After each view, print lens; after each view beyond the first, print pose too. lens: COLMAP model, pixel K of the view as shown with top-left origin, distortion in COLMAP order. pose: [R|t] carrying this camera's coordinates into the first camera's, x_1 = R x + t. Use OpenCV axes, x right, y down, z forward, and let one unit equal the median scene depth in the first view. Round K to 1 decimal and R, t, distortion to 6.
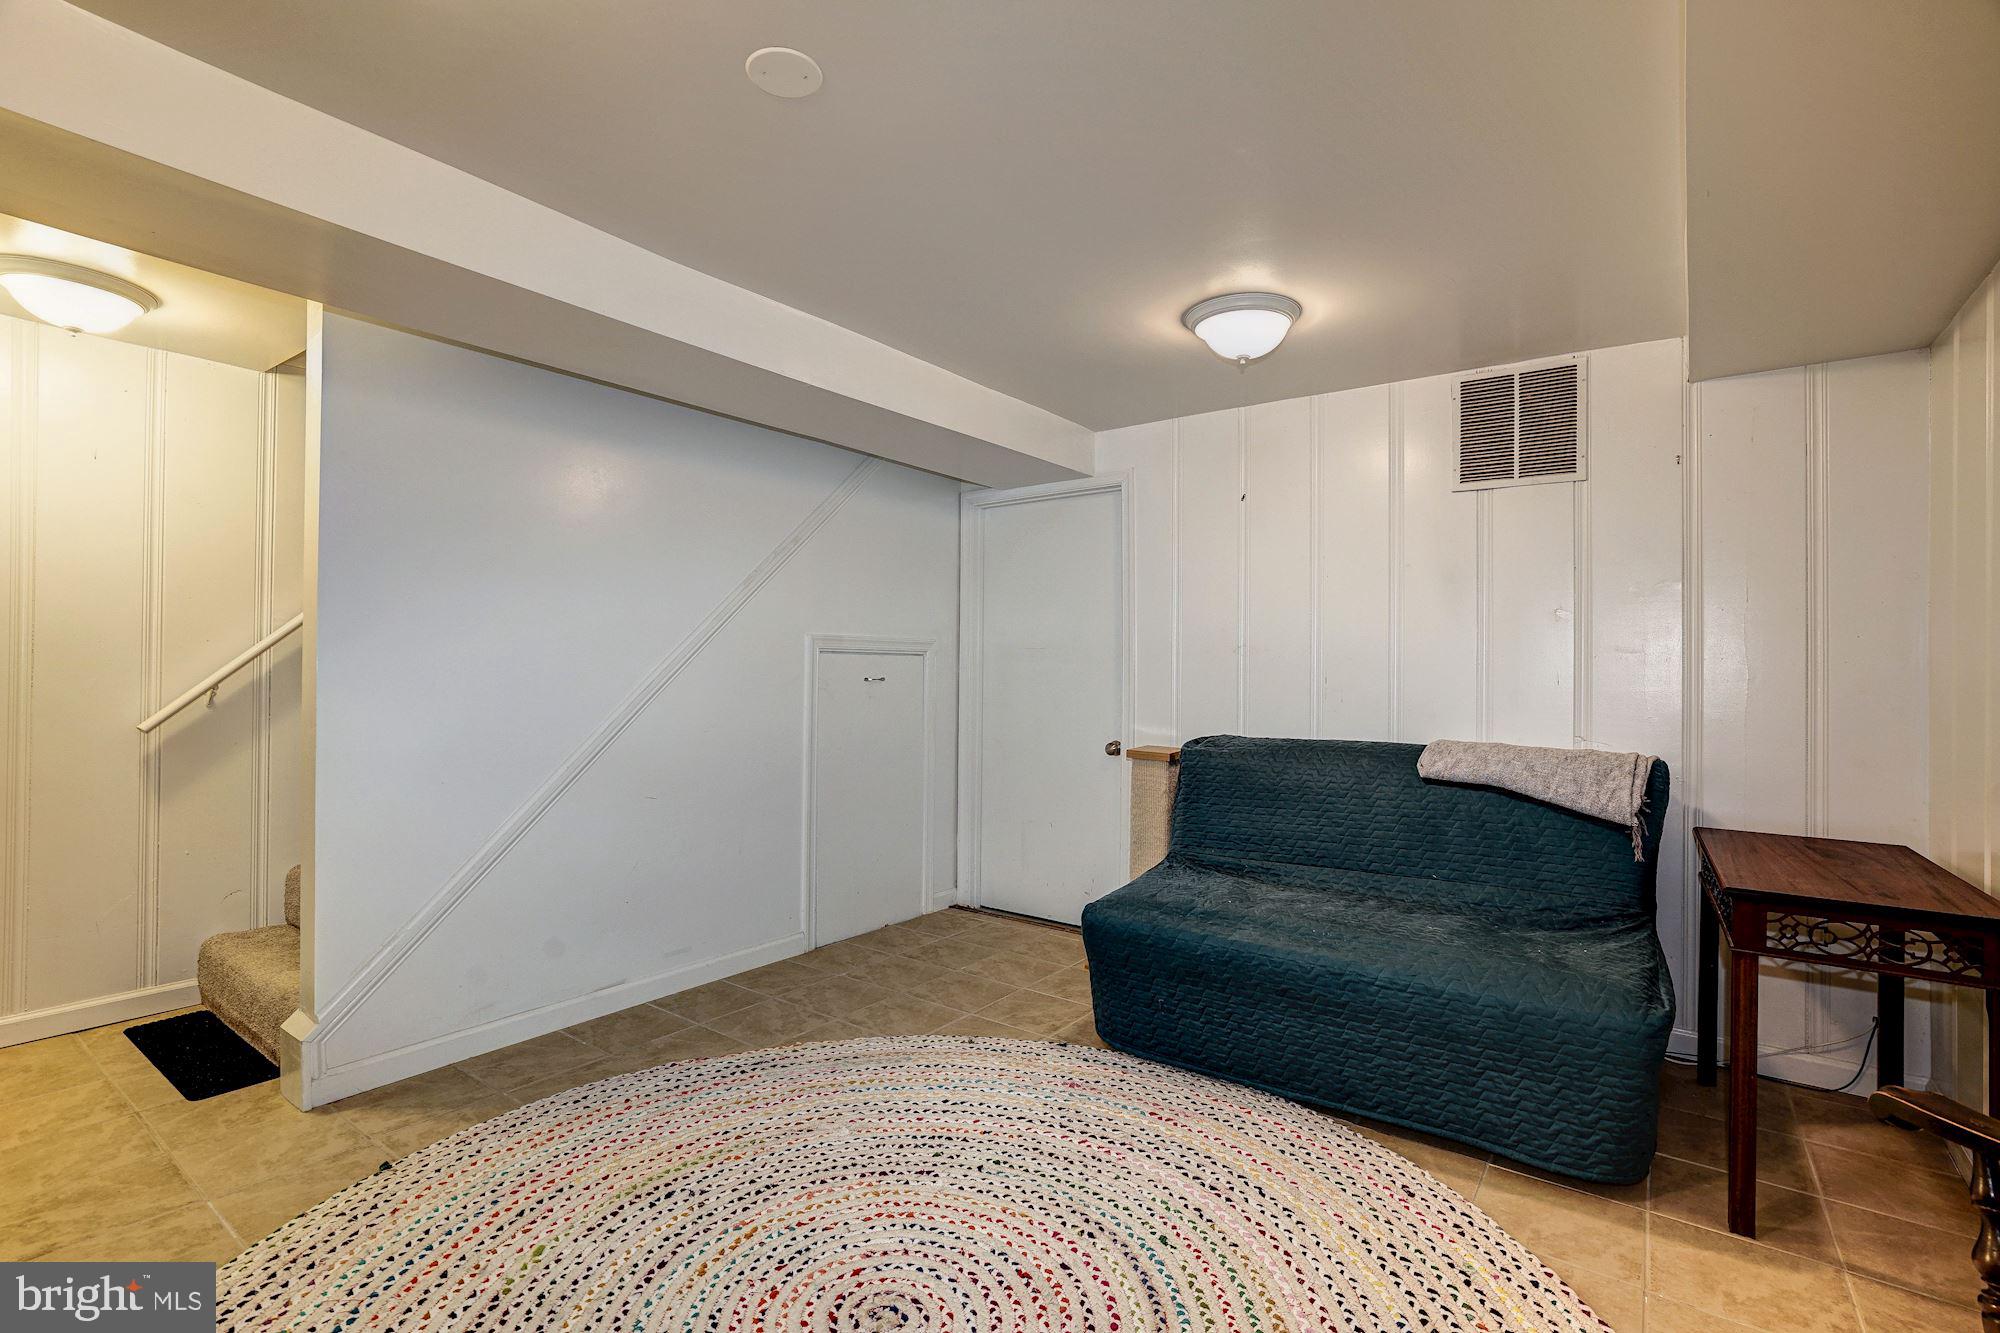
lens RADIAL K [[913.3, 0, 1002.7], [0, 913.3, 662.5], [0, 0, 1]] dist [-0.040874, 0.021291]
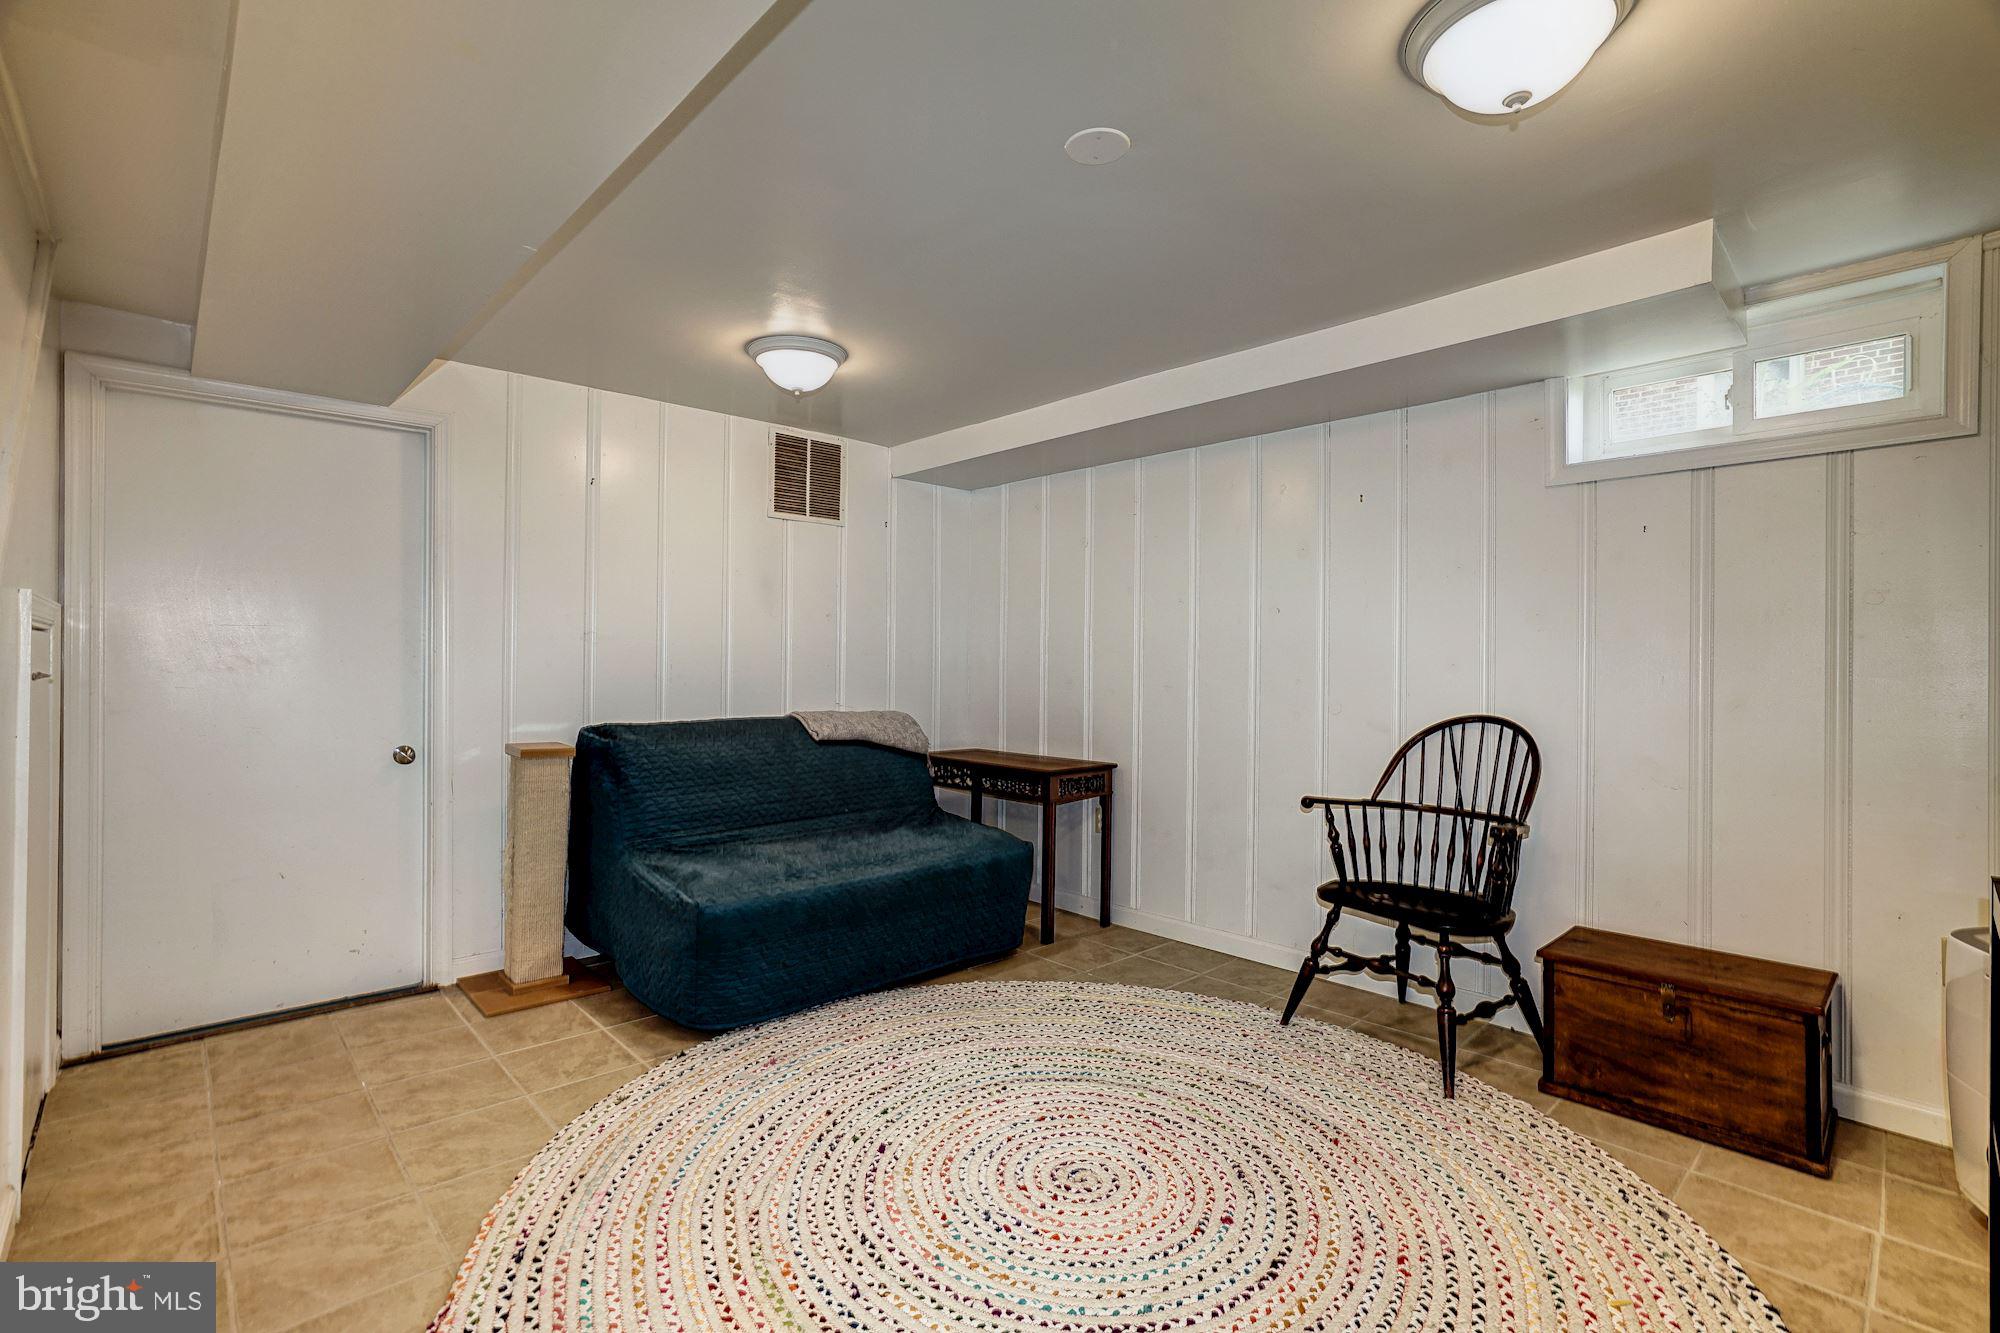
lens RADIAL K [[905.7, 0, 997.0], [0, 905.7, 670.2], [0, 0, 1]] dist [0.000357, 0.001404]
pose [[0.185116, -0.012006, 0.982643, -0.836936], [-0.018774, 0.999700, 0.015751, -0.000026], [-0.982537, -0.021364, 0.184835, 0.539548]]
